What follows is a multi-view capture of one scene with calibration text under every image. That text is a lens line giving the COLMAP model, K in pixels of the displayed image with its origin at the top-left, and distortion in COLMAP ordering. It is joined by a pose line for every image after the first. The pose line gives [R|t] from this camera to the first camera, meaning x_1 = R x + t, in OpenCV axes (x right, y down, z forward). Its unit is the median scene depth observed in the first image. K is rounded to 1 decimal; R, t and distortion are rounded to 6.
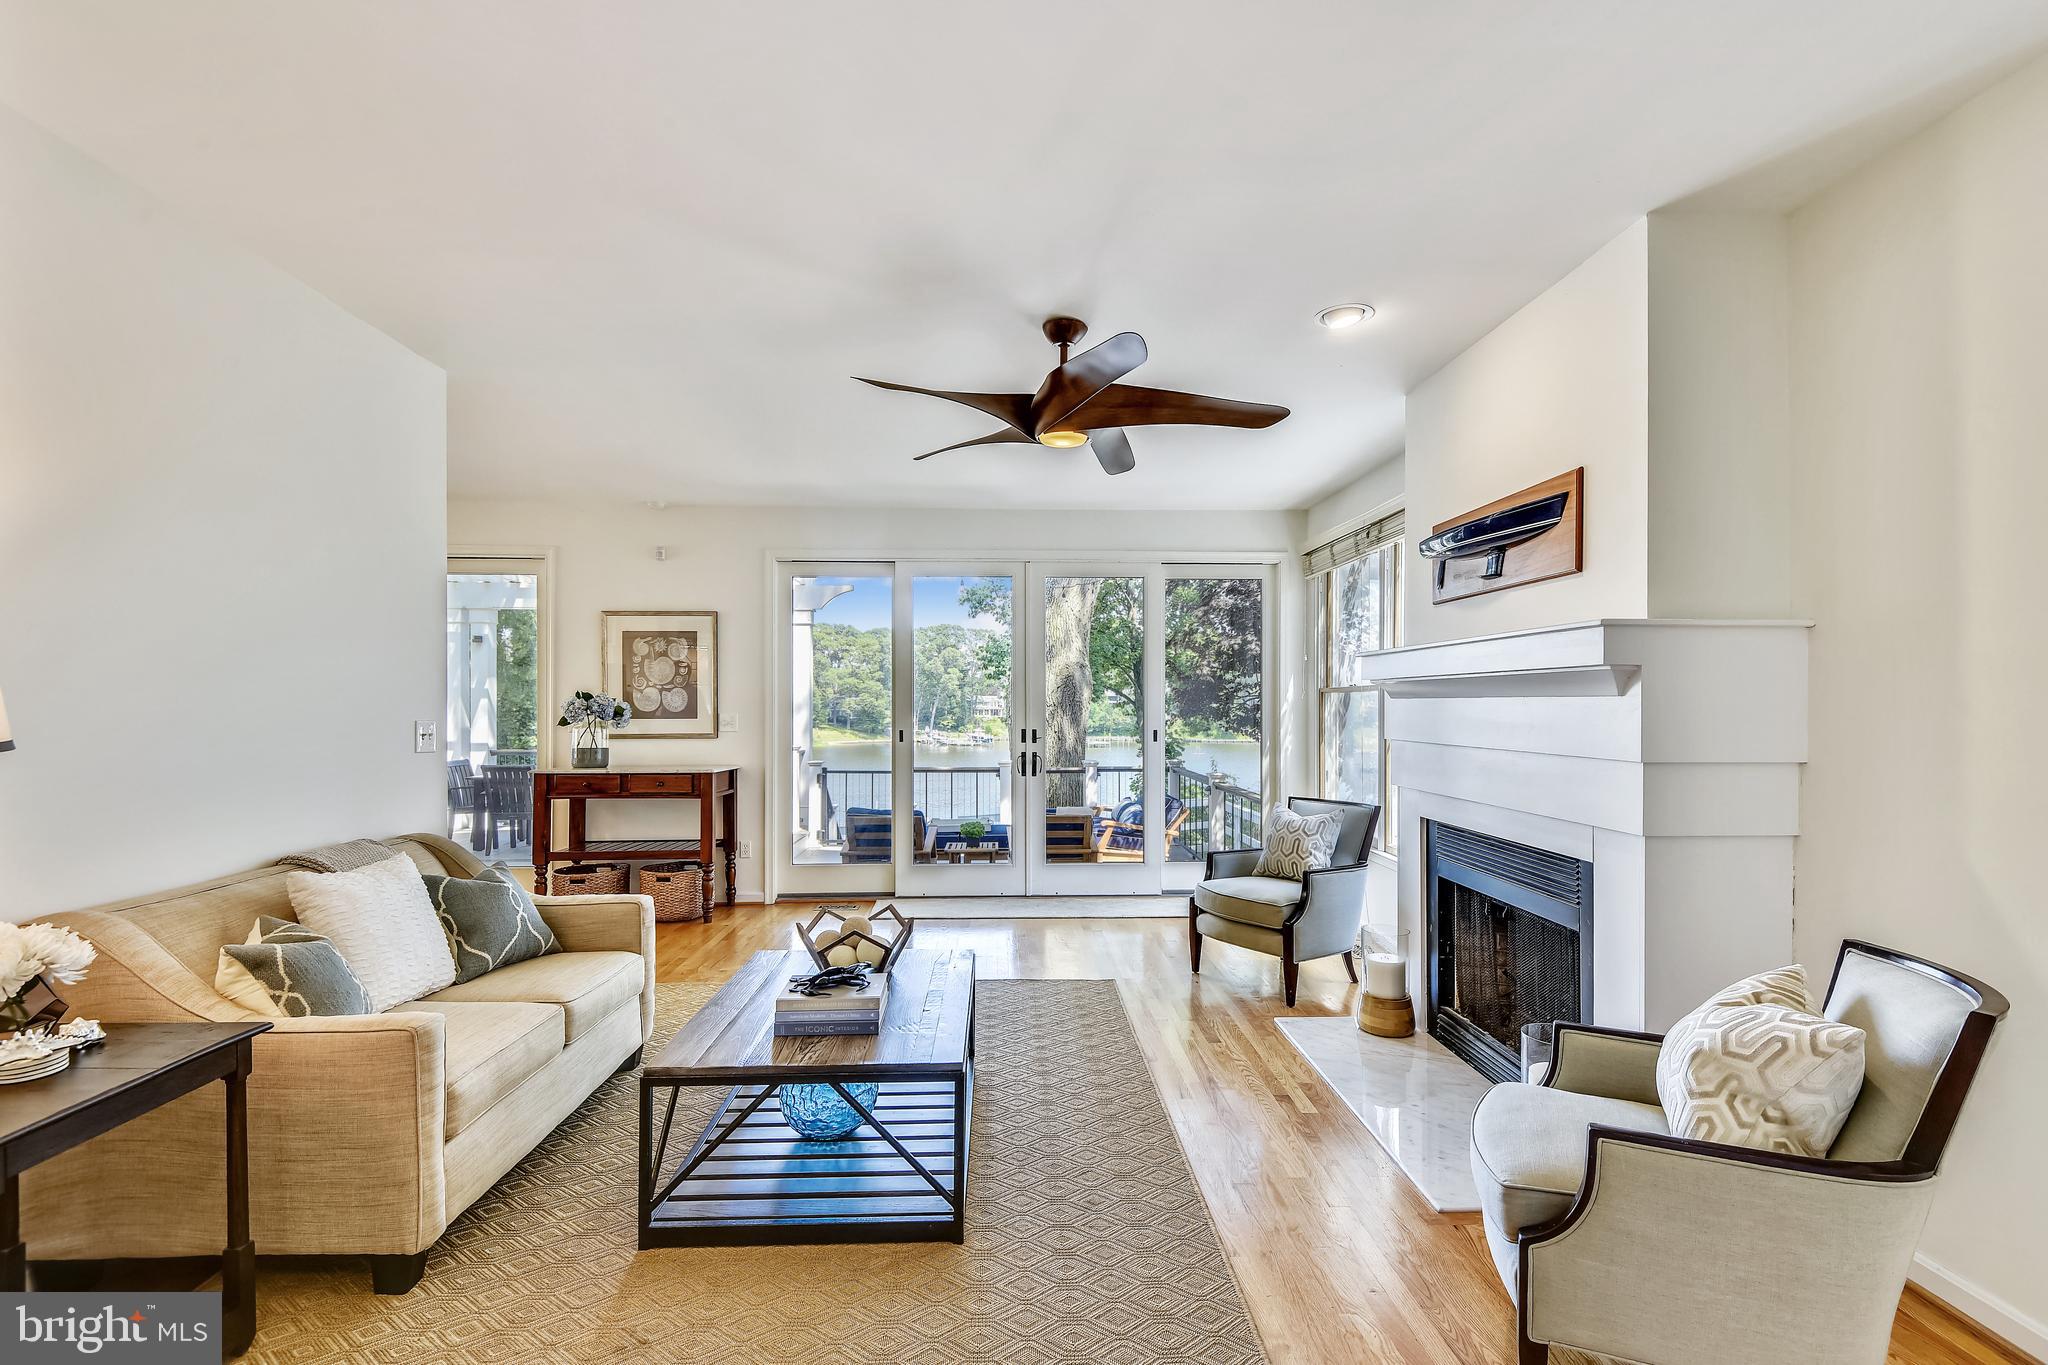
lens RADIAL K [[946.5, 0, 1027.4], [0, 946.5, 703.6], [0, 0, 1]] dist [0.026217, -0.000341]
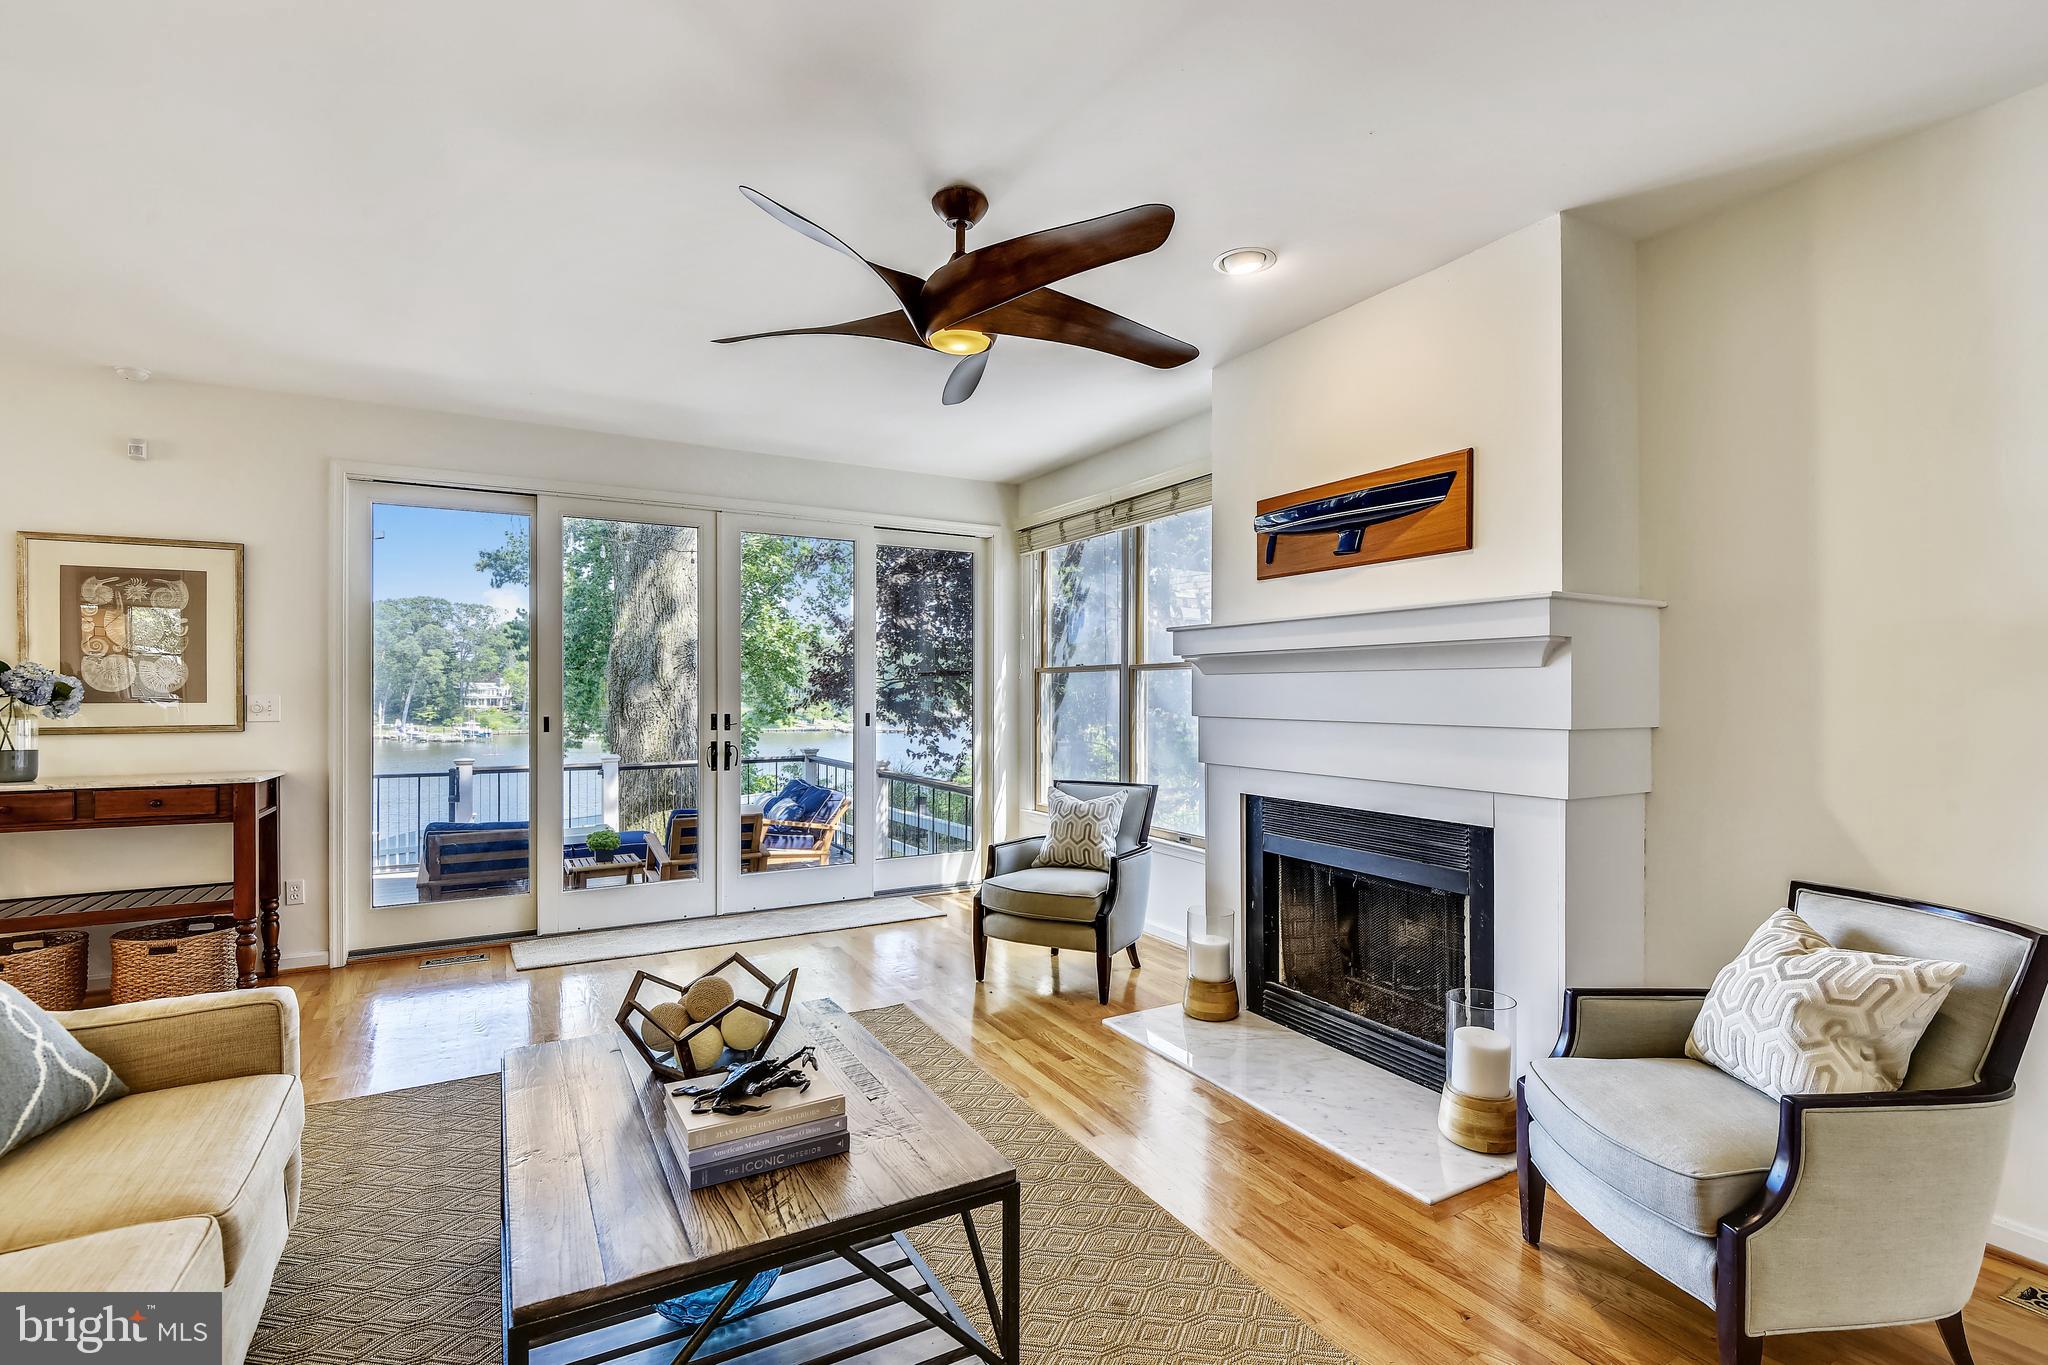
lens RADIAL K [[949.5, 0, 1036.6], [0, 949.5, 691.4], [0, 0, 1]] dist [0.031365, -0.026139]
pose [[0.885415, 0.000580, 0.464800, -0.215394], [-0.000396, 1.000000, -0.000492, 0.011909], [-0.464801, 0.000251, 0.885415, 0.200731]]
